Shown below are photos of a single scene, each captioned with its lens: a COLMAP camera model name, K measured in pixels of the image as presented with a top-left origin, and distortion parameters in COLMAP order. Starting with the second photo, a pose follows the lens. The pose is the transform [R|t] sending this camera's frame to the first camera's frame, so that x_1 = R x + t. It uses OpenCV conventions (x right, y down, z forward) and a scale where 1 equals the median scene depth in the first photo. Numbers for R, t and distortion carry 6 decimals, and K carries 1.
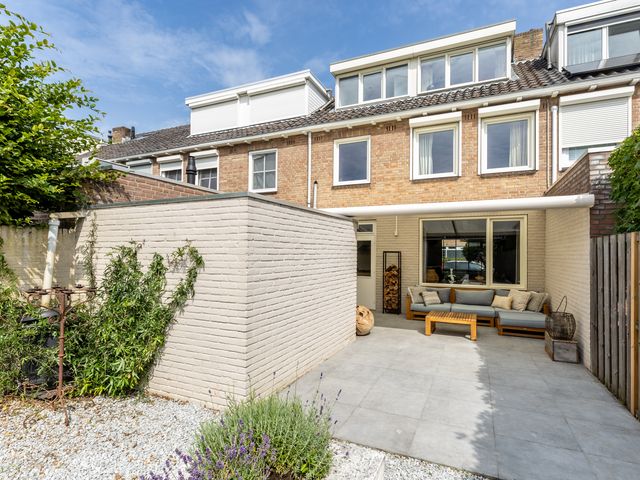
lens RADIAL K [[326.6, 0, 318.3], [0, 326.6, 248.3], [0, 0, 1]] dist [0.003498, -0.000019]
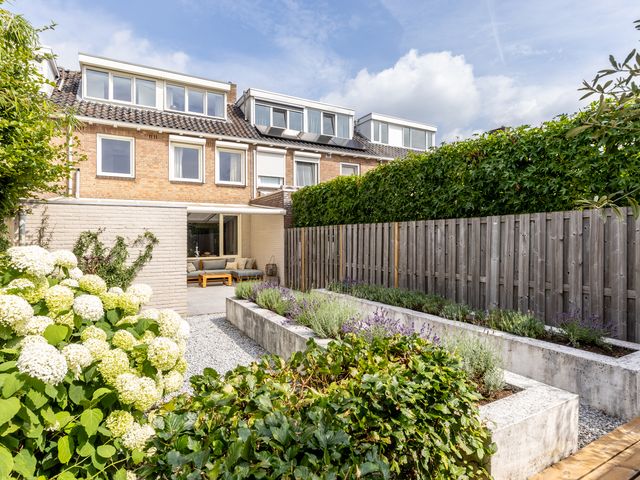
lens RADIAL K [[343.7, 0, 320.8], [0, 343.7, 239.1], [0, 0, 1]] dist [-0.006393, 0.000780]
pose [[0.581080, -0.013301, 0.813738, -0.525920], [-0.004402, 0.999800, 0.019486, -0.003162], [-0.813834, -0.014905, 0.580906, -0.325025]]
